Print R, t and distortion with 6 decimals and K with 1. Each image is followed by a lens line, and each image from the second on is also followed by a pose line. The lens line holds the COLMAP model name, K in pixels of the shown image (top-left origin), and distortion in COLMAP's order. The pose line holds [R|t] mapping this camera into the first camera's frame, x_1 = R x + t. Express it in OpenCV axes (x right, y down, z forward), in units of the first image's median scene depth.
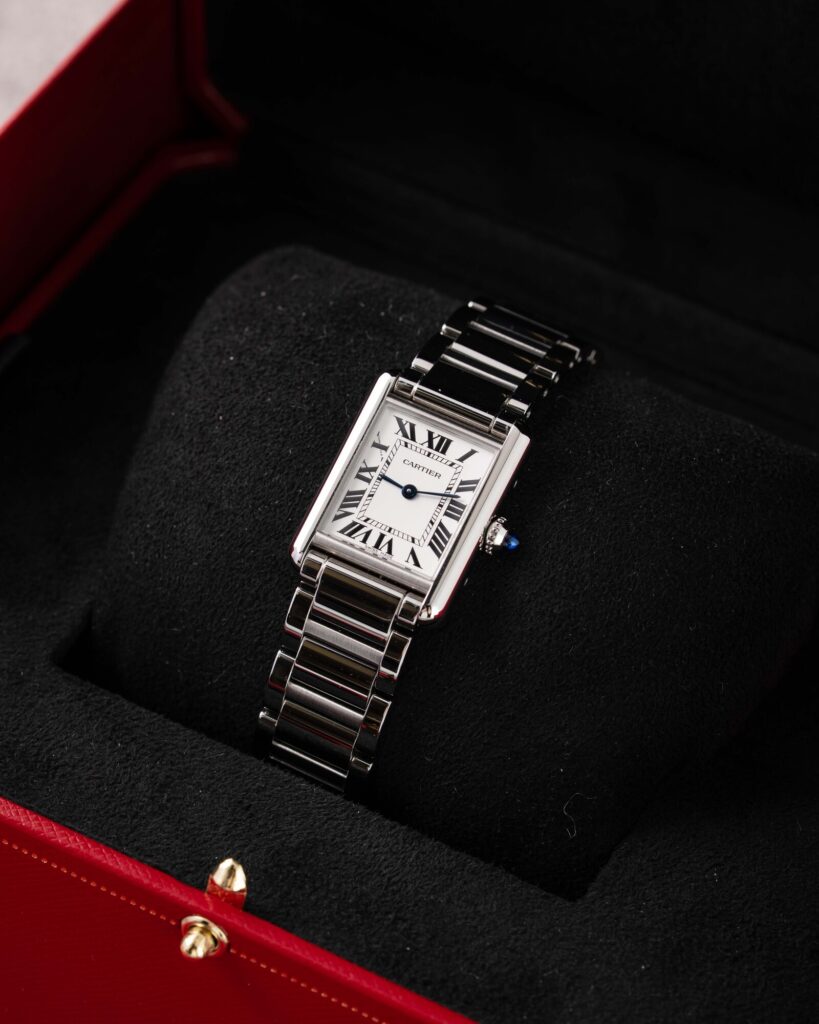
lens RADIAL K [[4180.3, 0, 409.5], [0, 4180.3, 512.0], [0, 0, 1]] dist [-0.360985, -0.934179]
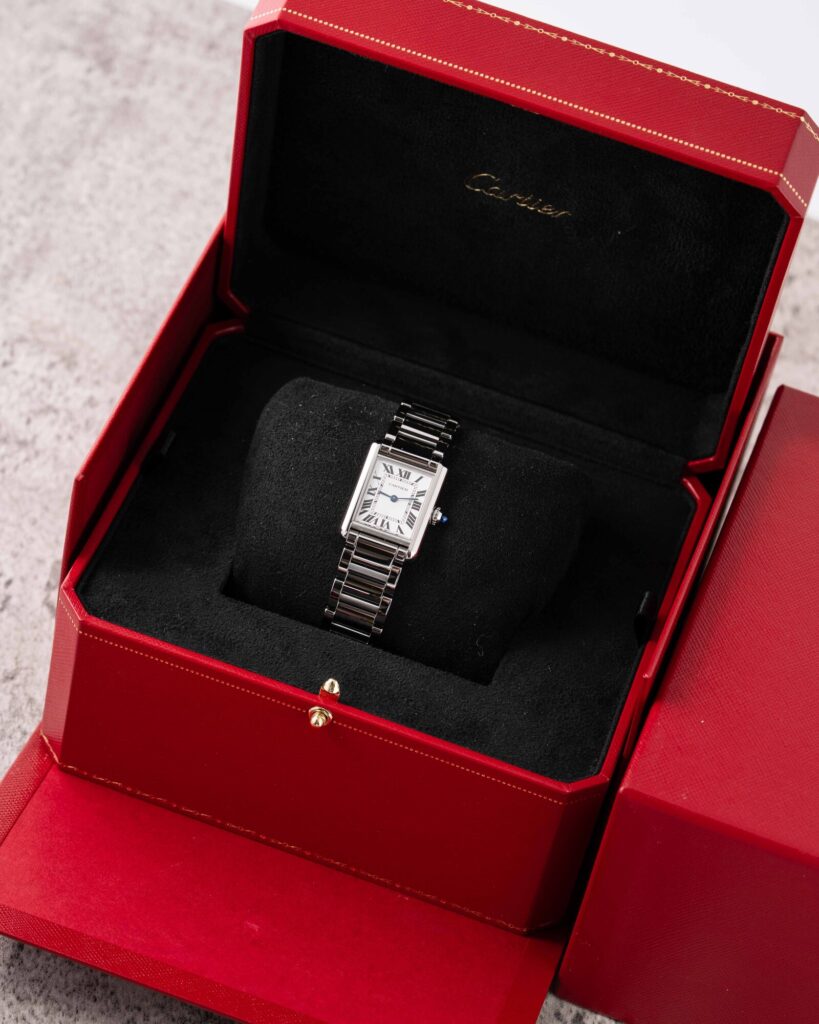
lens RADIAL K [[4180.3, 0, 409.5], [0, 4180.3, 512.0], [0, 0, 1]] dist [-0.360985, -0.934179]
pose [[0.981213, -0.074964, 0.177769, -0.366183], [0.070205, 0.996989, 0.032923, -0.066688], [-0.179701, -0.019824, 0.983521, -1.069321]]
